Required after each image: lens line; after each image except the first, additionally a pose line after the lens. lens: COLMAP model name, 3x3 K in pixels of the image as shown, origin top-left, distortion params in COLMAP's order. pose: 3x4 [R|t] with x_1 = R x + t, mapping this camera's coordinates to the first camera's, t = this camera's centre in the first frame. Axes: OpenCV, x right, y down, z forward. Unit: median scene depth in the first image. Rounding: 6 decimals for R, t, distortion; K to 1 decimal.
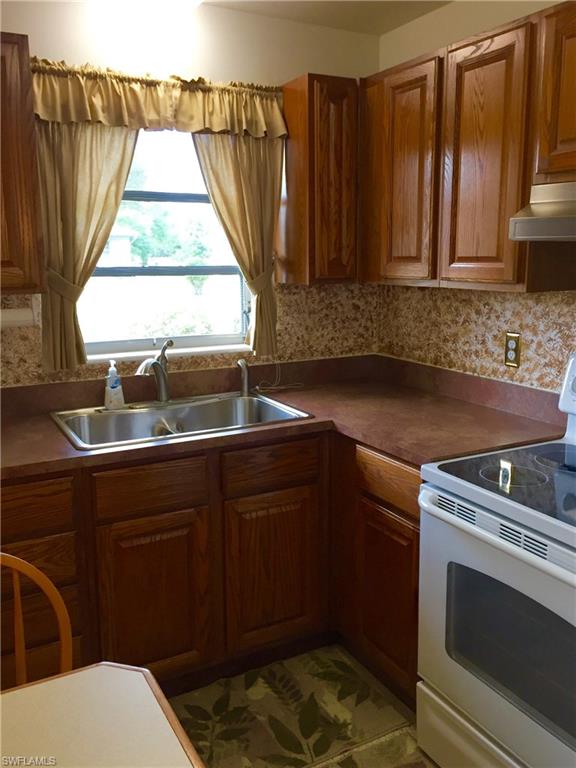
lens RADIAL K [[679.0, 0, 284.3], [0, 679.0, 380.8], [0, 0, 1]] dist [0.082433, -0.098988]
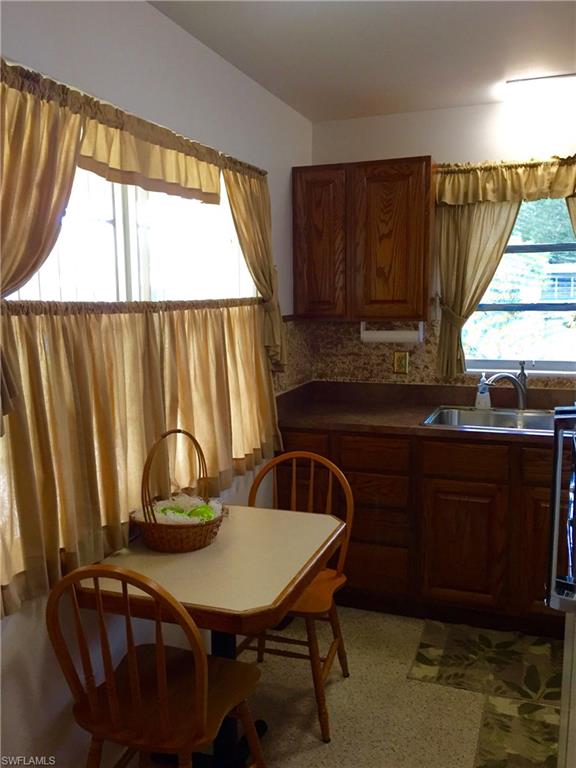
lens RADIAL K [[679.0, 0, 294.2], [0, 679.0, 381.3], [0, 0, 1]] dist [0.082433, -0.098988]
pose [[0.660023, 0.094884, -0.745229, 0.518838], [-0.132660, 0.991123, 0.008699, 0.025016], [0.739440, 0.093120, 0.666752, -0.174411]]
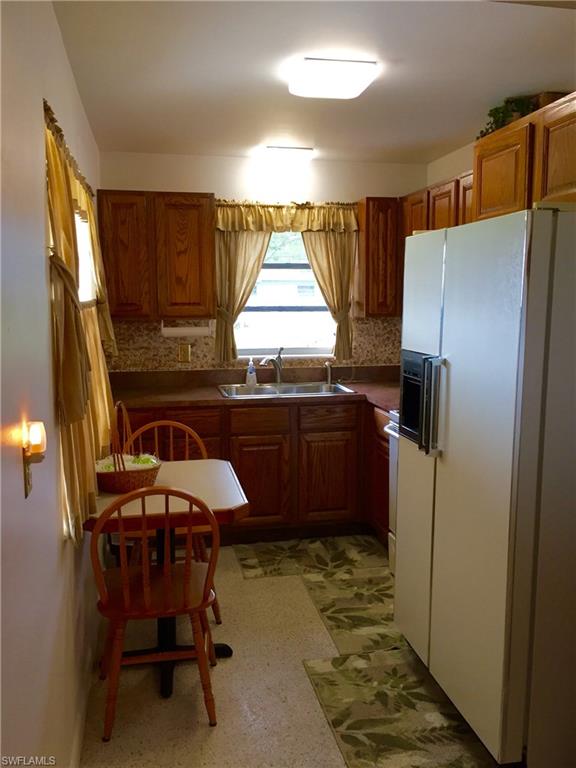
lens RADIAL K [[679.0, 0, 284.8], [0, 679.0, 382.8], [0, 0, 1]] dist [0.082433, -0.098988]
pose [[0.955352, 0.040787, -0.292640, 0.367033], [-0.058120, 0.997017, -0.050780, 0.124051], [0.289696, 0.065521, 0.954873, -0.691938]]
